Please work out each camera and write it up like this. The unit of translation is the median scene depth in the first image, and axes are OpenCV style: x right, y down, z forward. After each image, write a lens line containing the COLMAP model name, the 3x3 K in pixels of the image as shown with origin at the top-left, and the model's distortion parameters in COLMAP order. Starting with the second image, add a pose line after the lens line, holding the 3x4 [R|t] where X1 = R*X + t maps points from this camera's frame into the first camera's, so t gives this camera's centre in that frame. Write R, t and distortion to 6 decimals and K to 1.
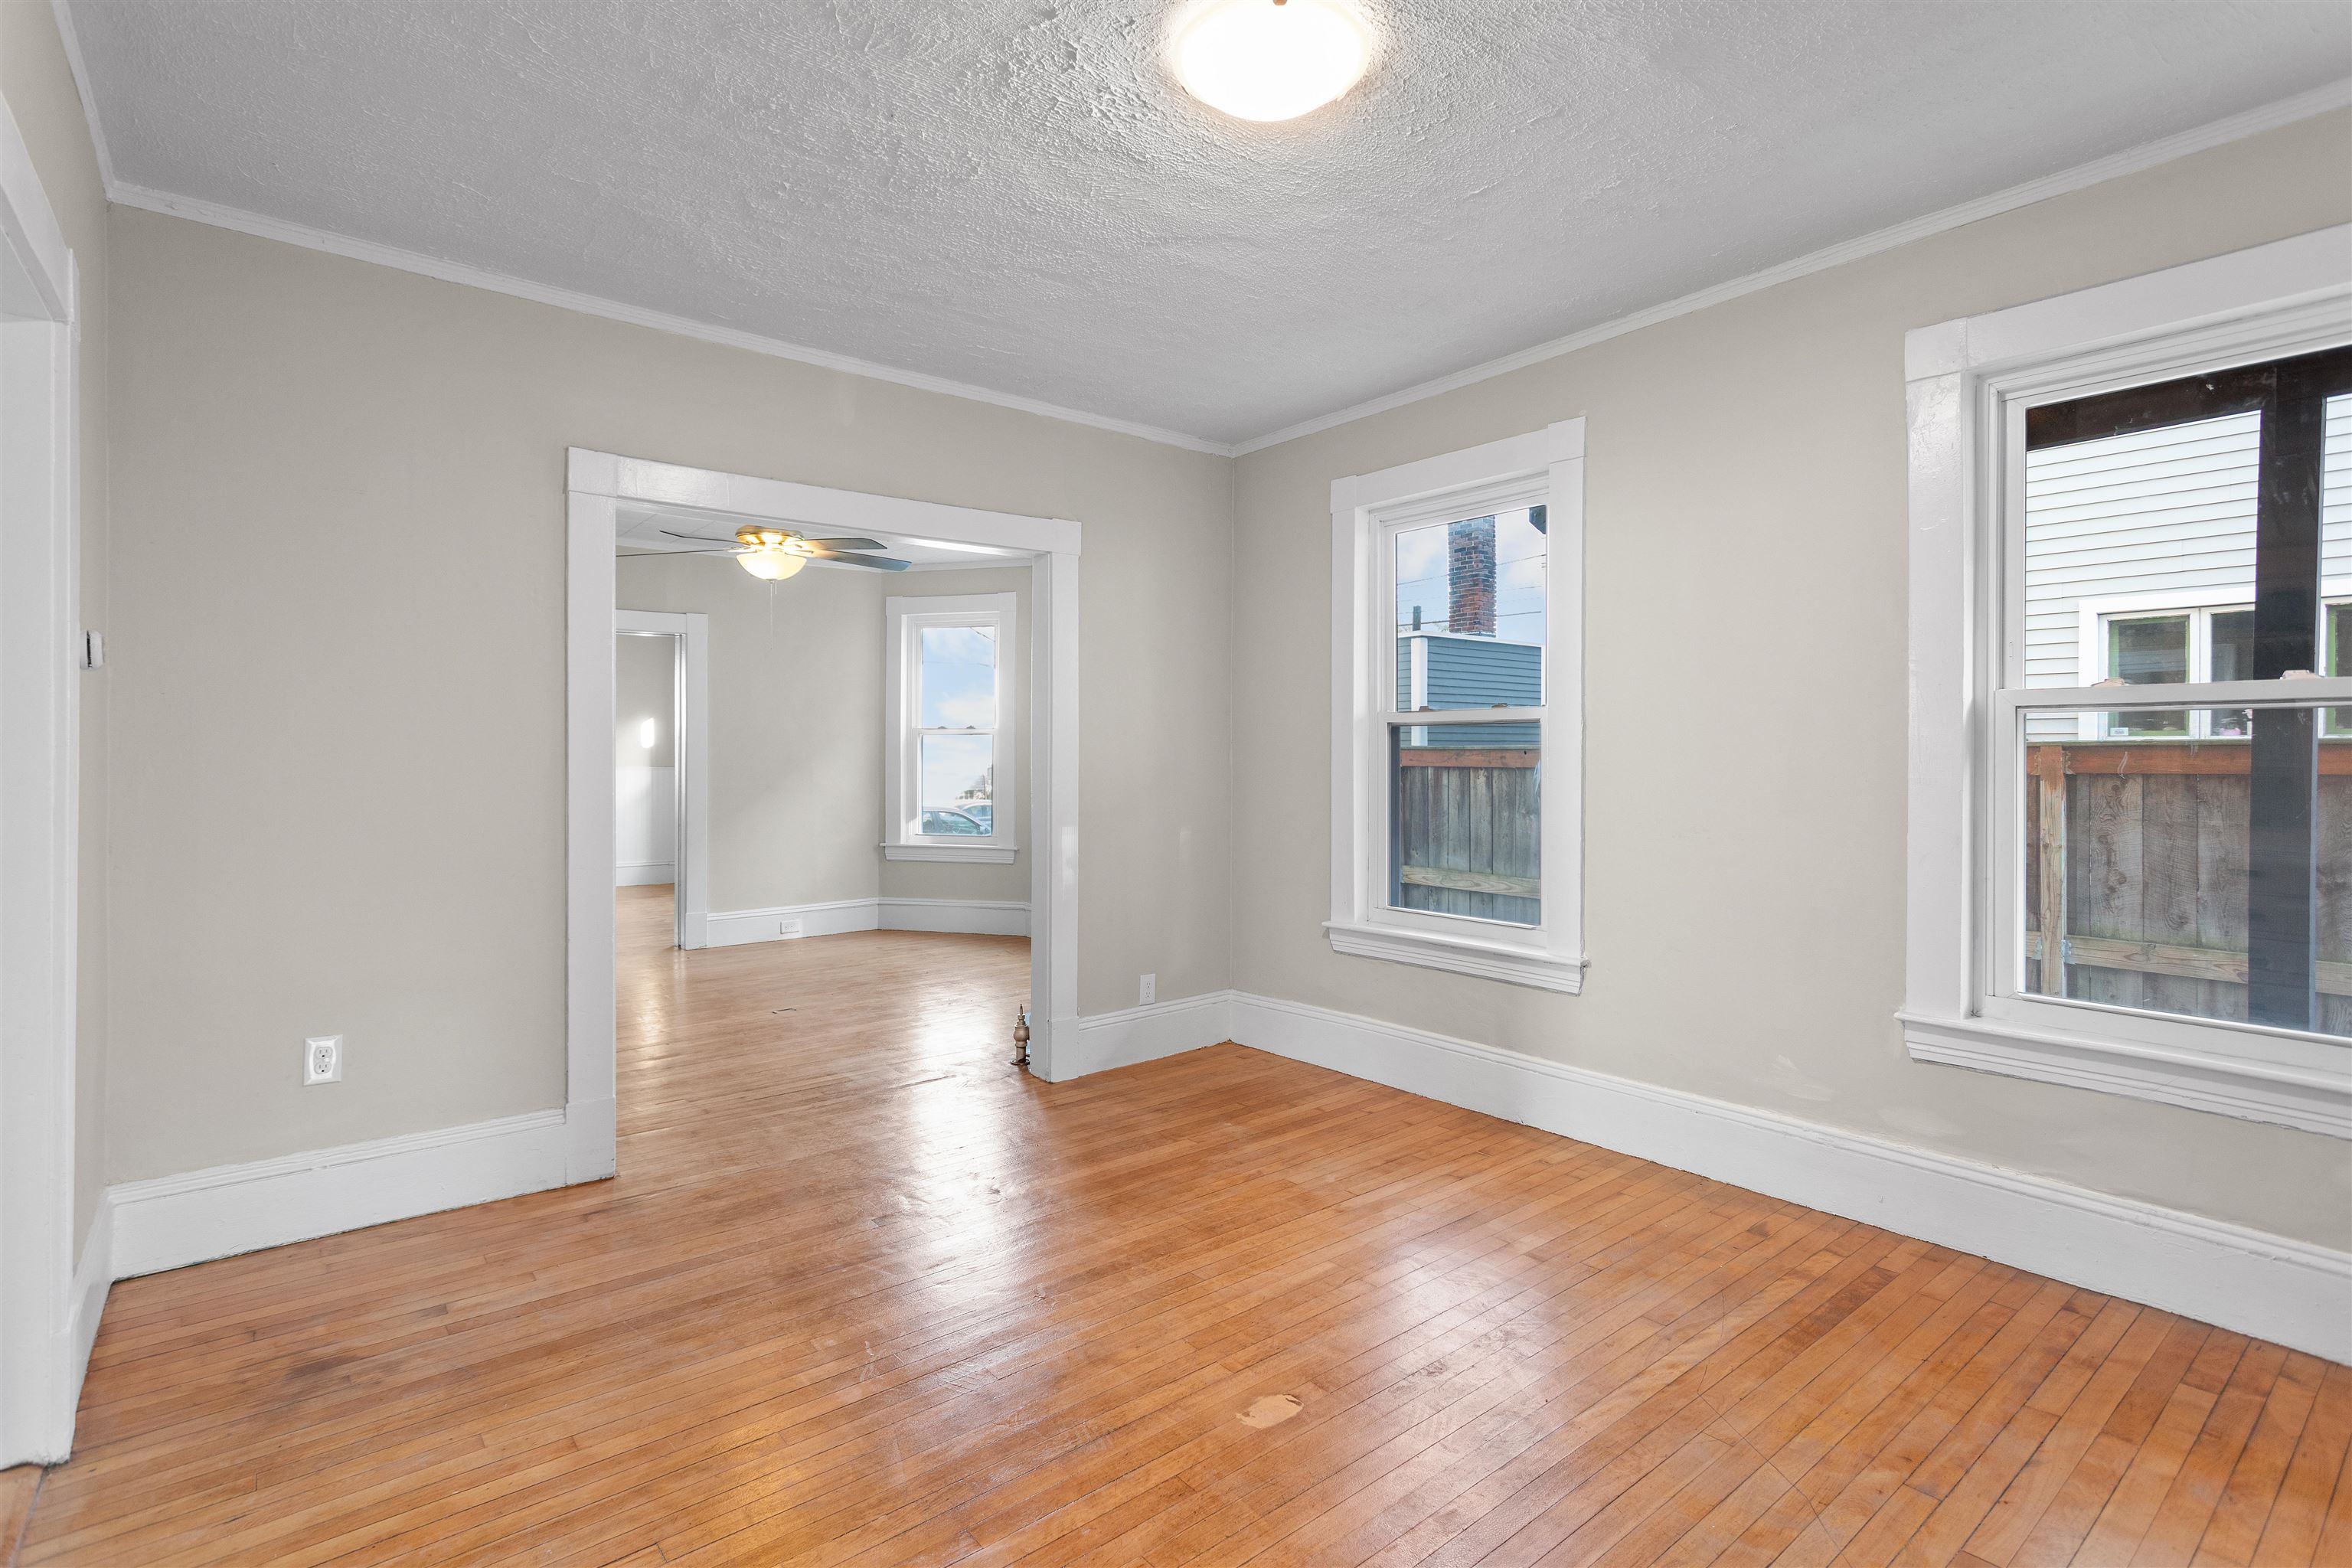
lens RADIAL K [[1124.6, 0, 1184.1], [0, 1124.6, 763.8], [0, 0, 1]] dist [0.002911, 0.000165]
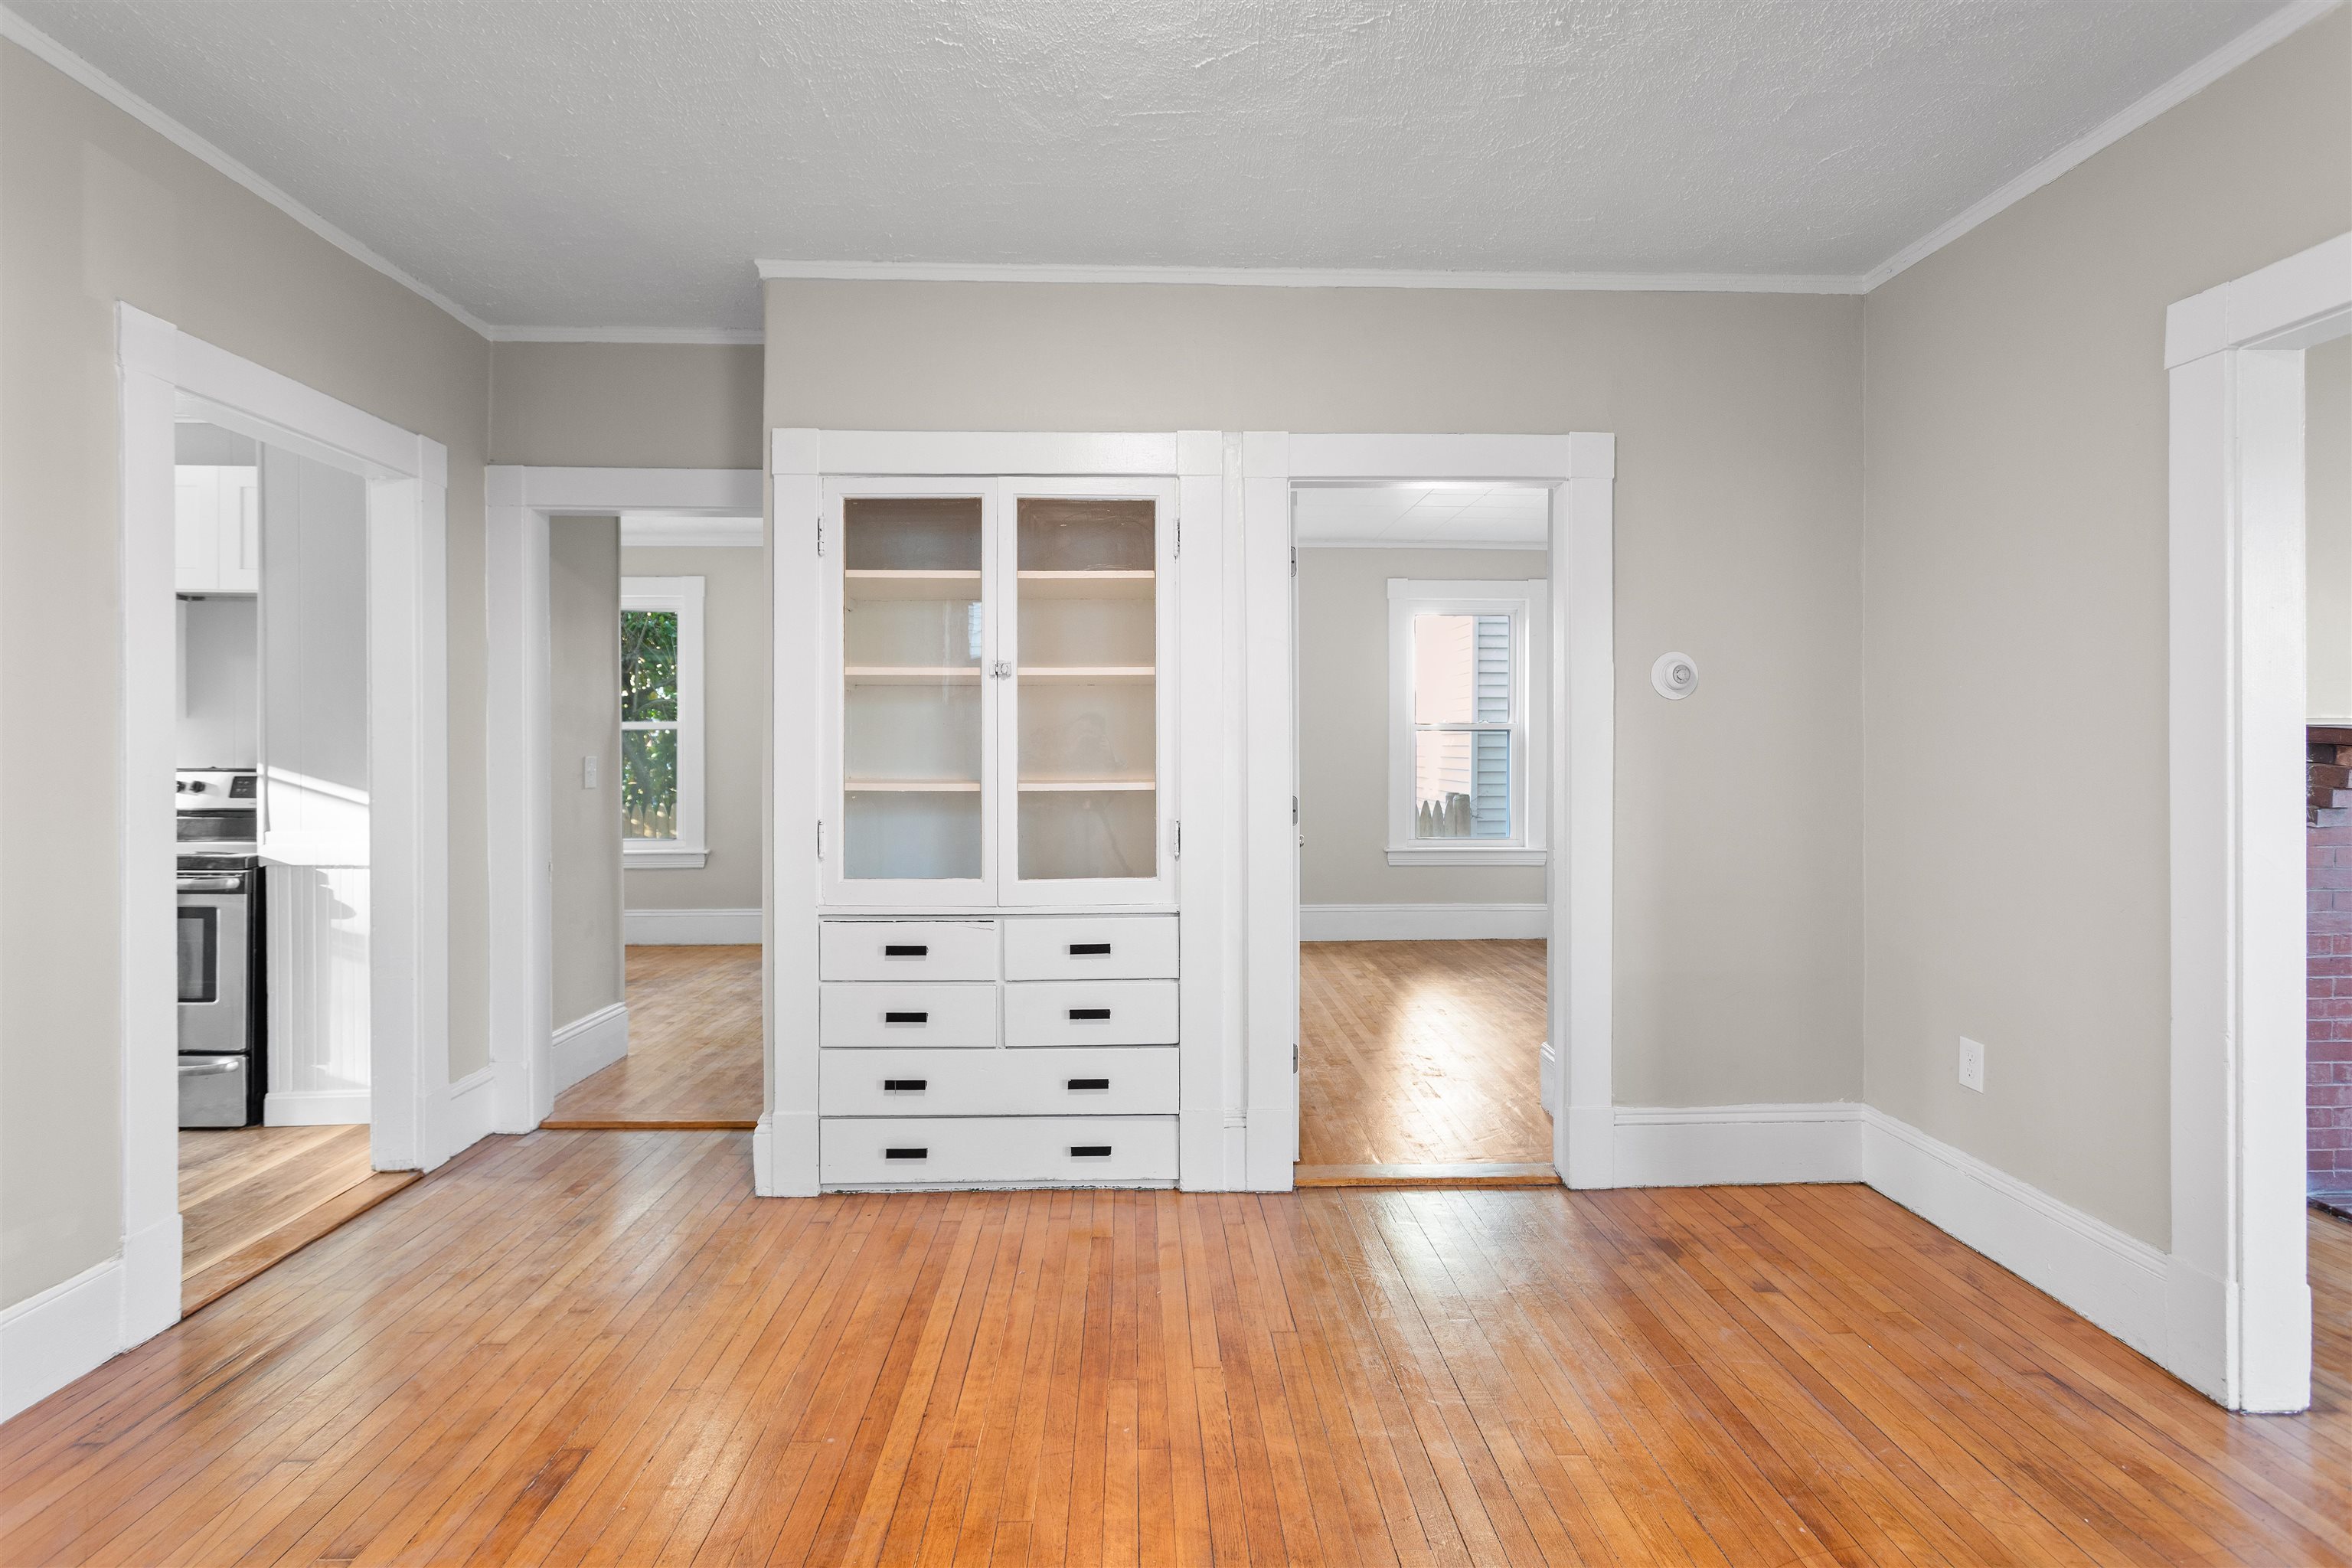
lens RADIAL K [[1124.6, 0, 1175.6], [0, 1124.6, 764.1], [0, 0, 1]] dist [0.002911, 0.000165]
pose [[-0.634804, 0.001616, -0.772672, 0.462618], [-0.004455, 0.999974, 0.005751, 0.003627], [0.772660, 0.007094, -0.634780, 1.209432]]
